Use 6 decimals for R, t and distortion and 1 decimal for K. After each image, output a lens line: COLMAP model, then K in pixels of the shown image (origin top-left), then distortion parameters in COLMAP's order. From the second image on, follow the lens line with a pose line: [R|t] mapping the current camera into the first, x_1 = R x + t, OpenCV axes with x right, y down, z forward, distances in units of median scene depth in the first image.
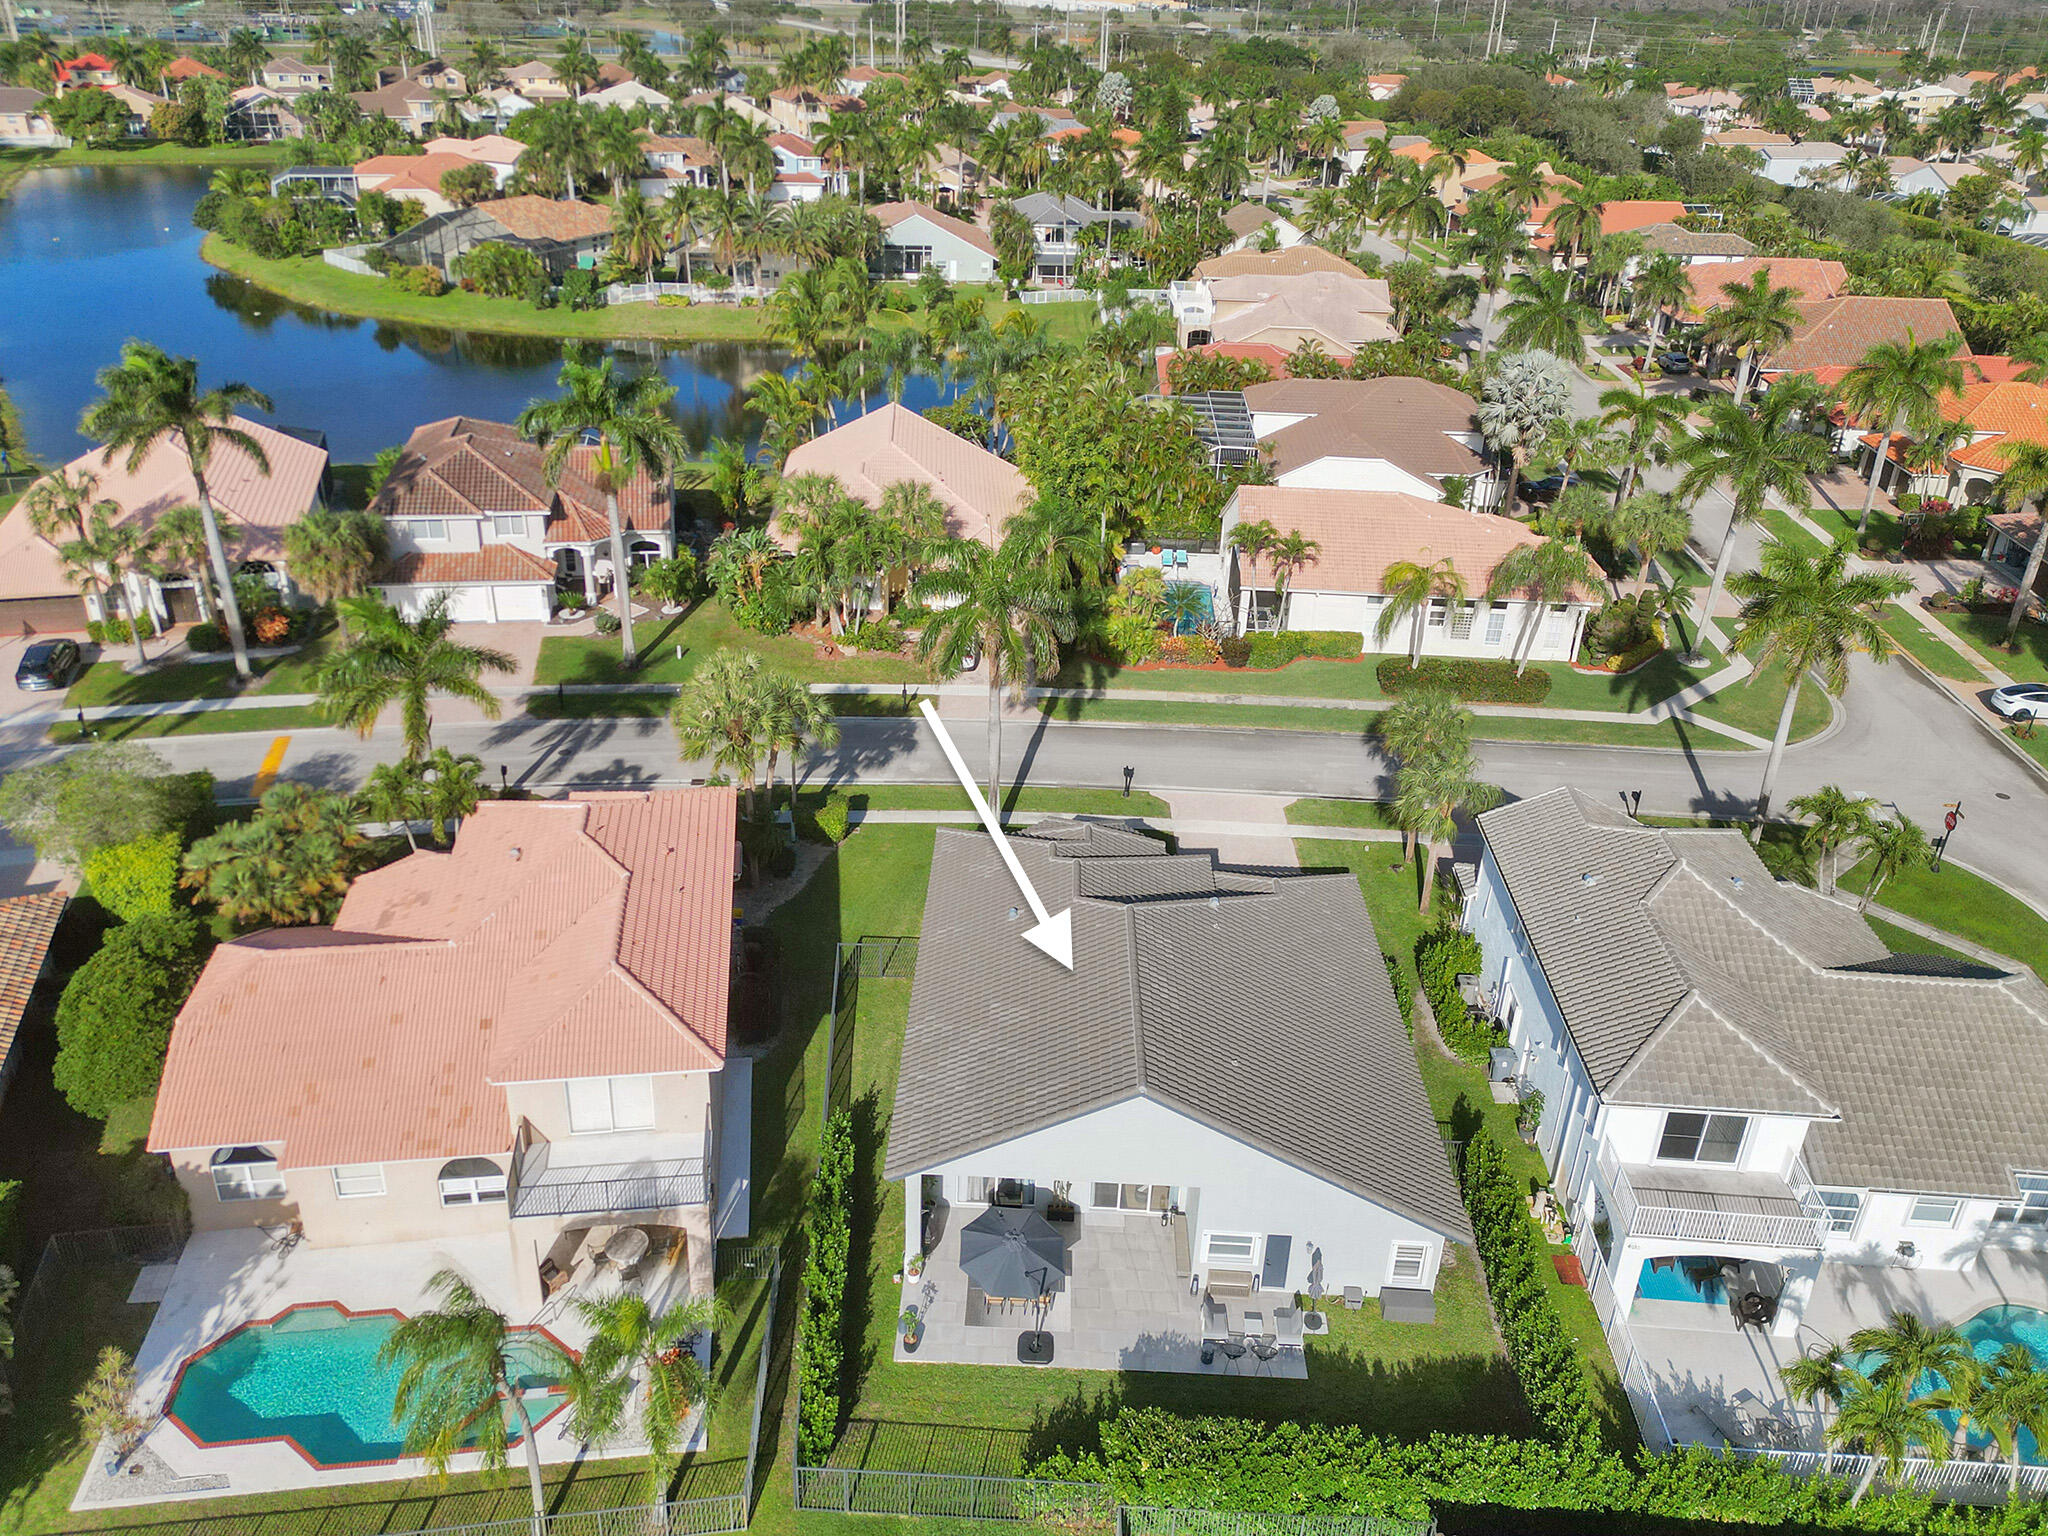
lens RADIAL K [[1508.0, 0, 1019.3], [0, 1508.0, 739.9], [0, 0, 1]] dist [0.089951, -0.085691]
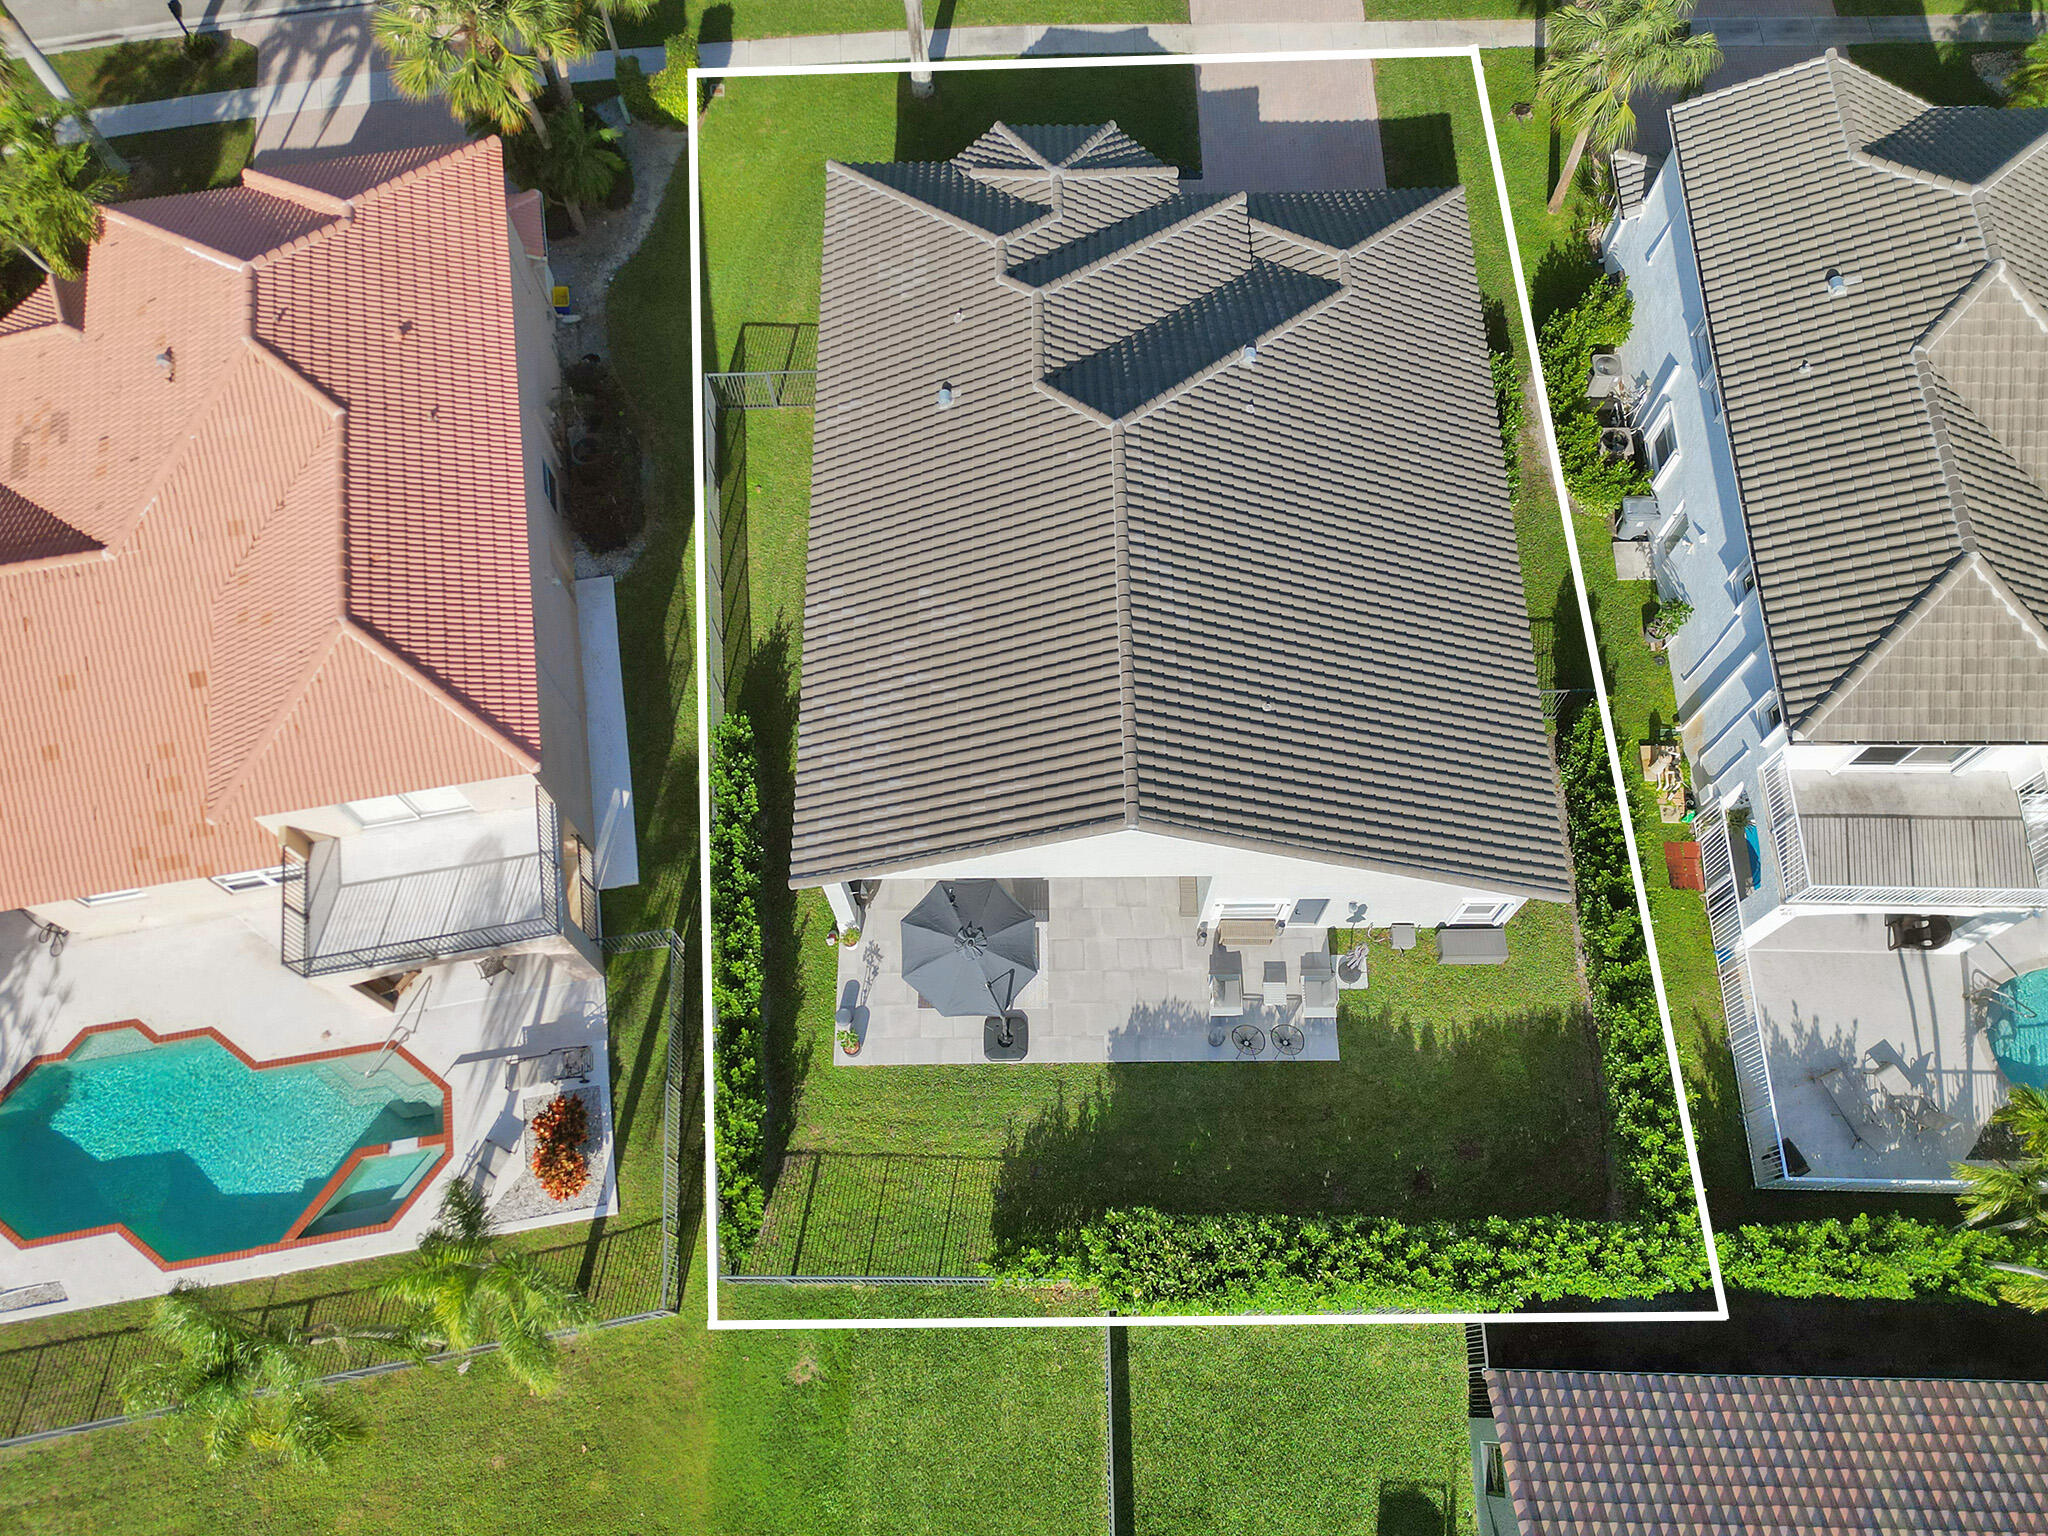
lens RADIAL K [[1508.0, 0, 1019.3], [0, 1508.0, 739.9], [0, 0, 1]] dist [0.089951, -0.085691]
pose [[0.998136, -0.052573, -0.030988, 0.049999], [0.060283, 0.770414, 0.634687, -0.231260], [-0.009494, -0.635372, 0.772148, 0.463637]]
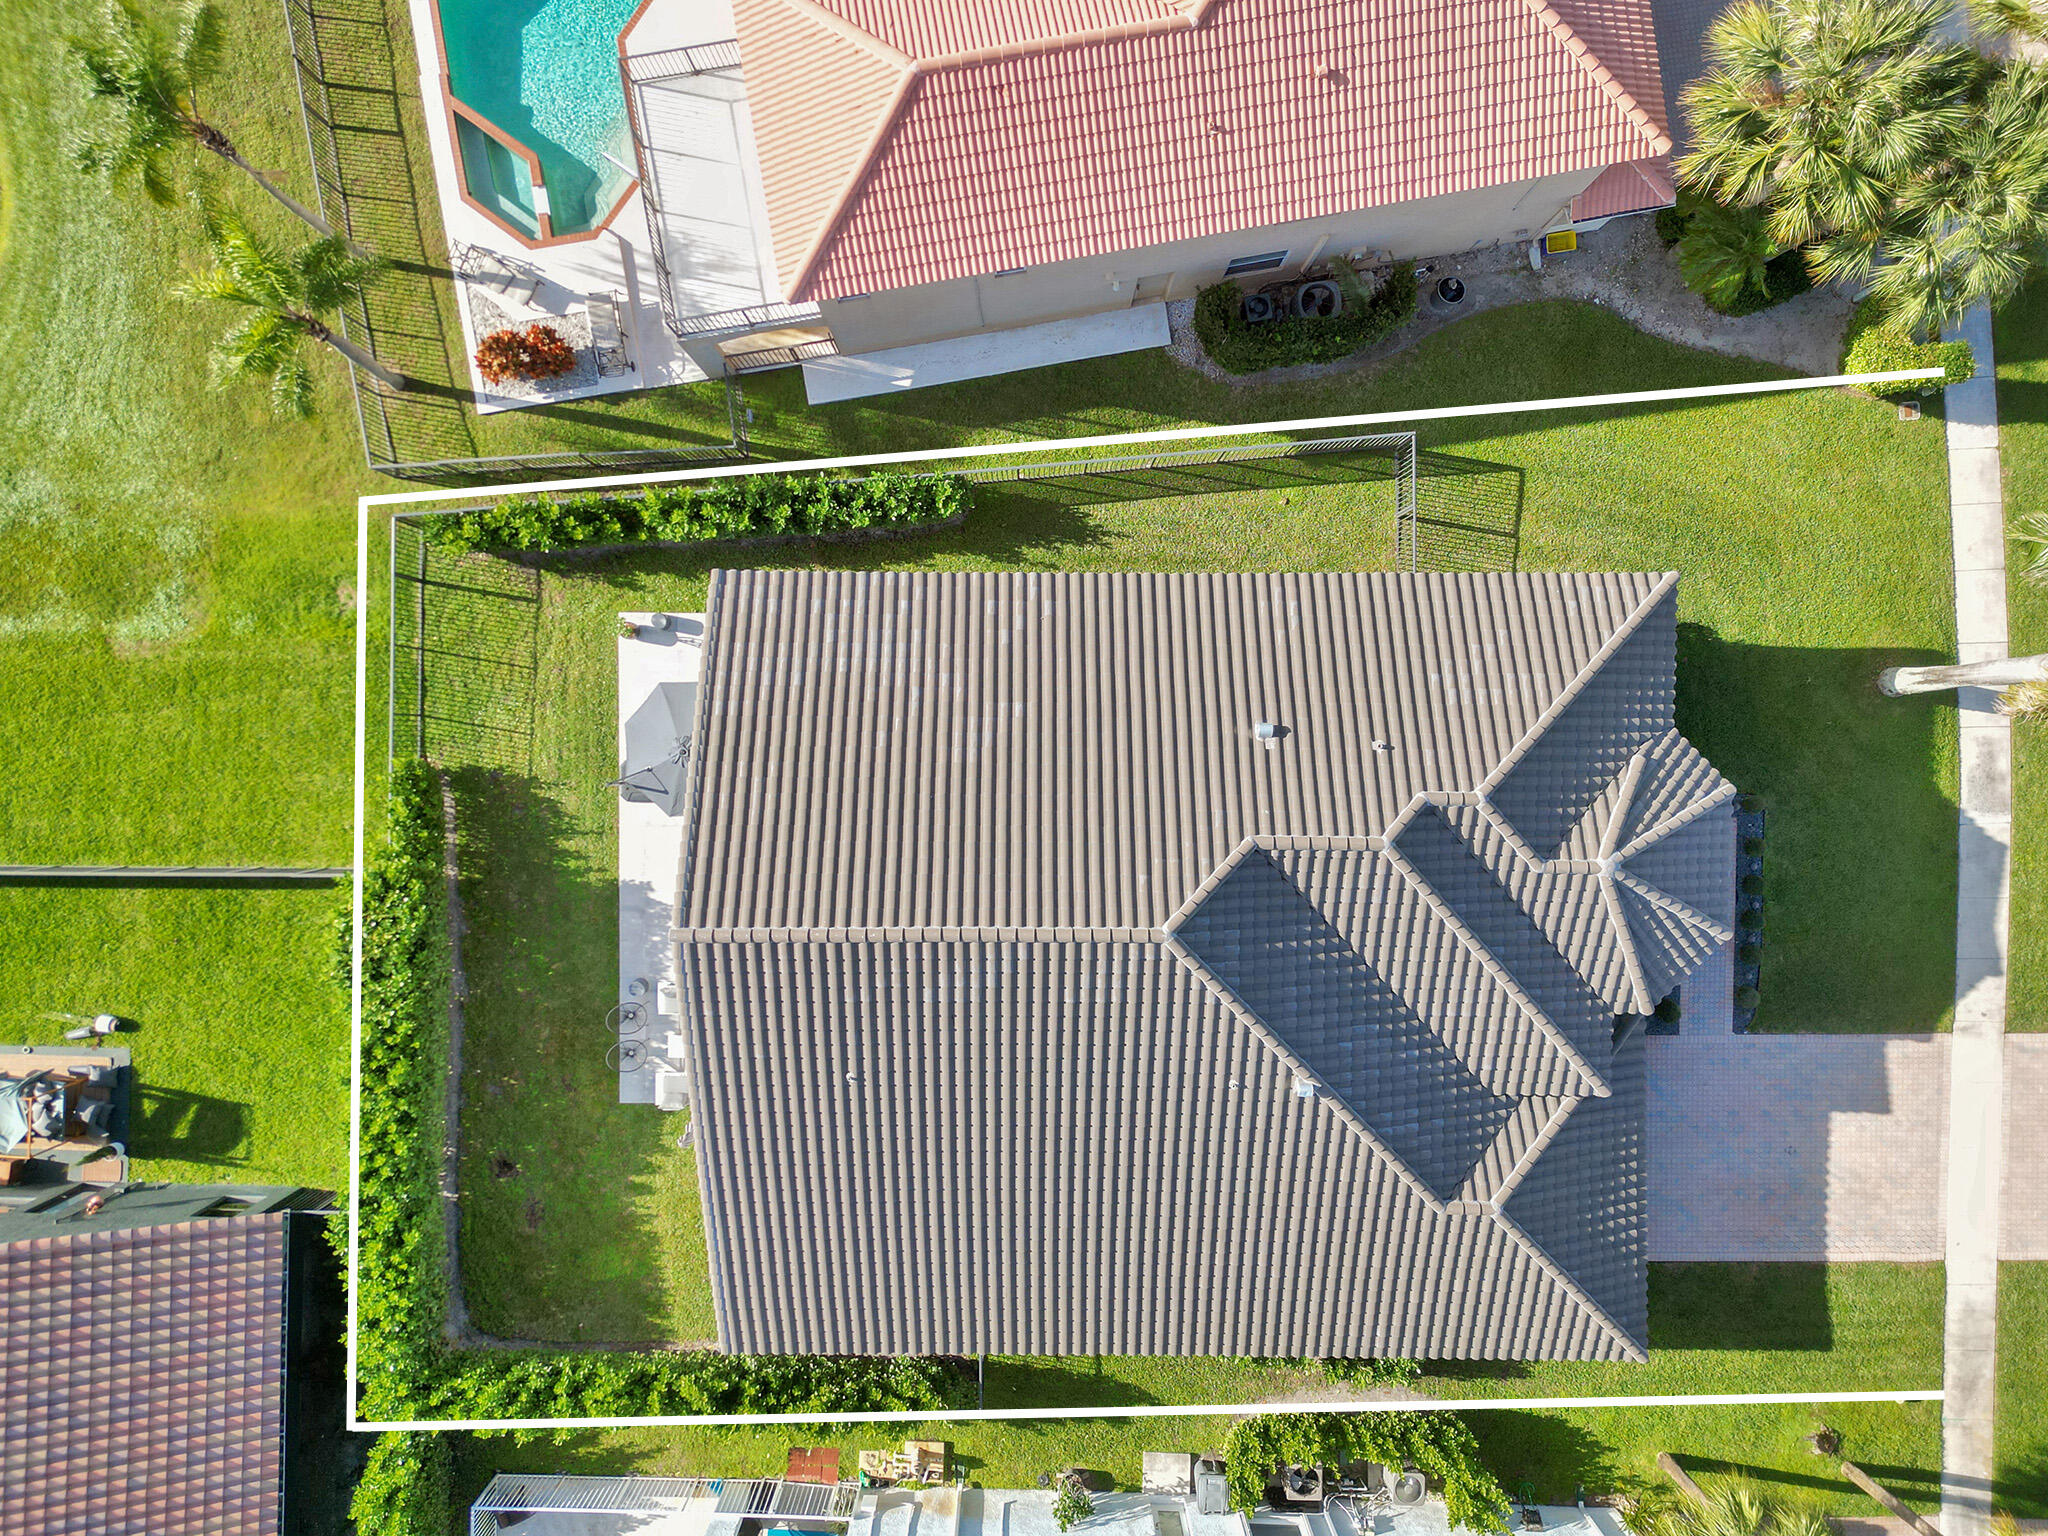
lens RADIAL K [[1461.6, 0, 1024.0], [0, 1461.6, 768.0], [0, 0, 1]] dist [0.078992, -0.066341]
pose [[0.024984, 0.999620, -0.011675, 0.017783], [-0.460754, 0.021878, 0.887258, -0.399137], [0.887176, -0.016788, 0.461126, 0.792395]]
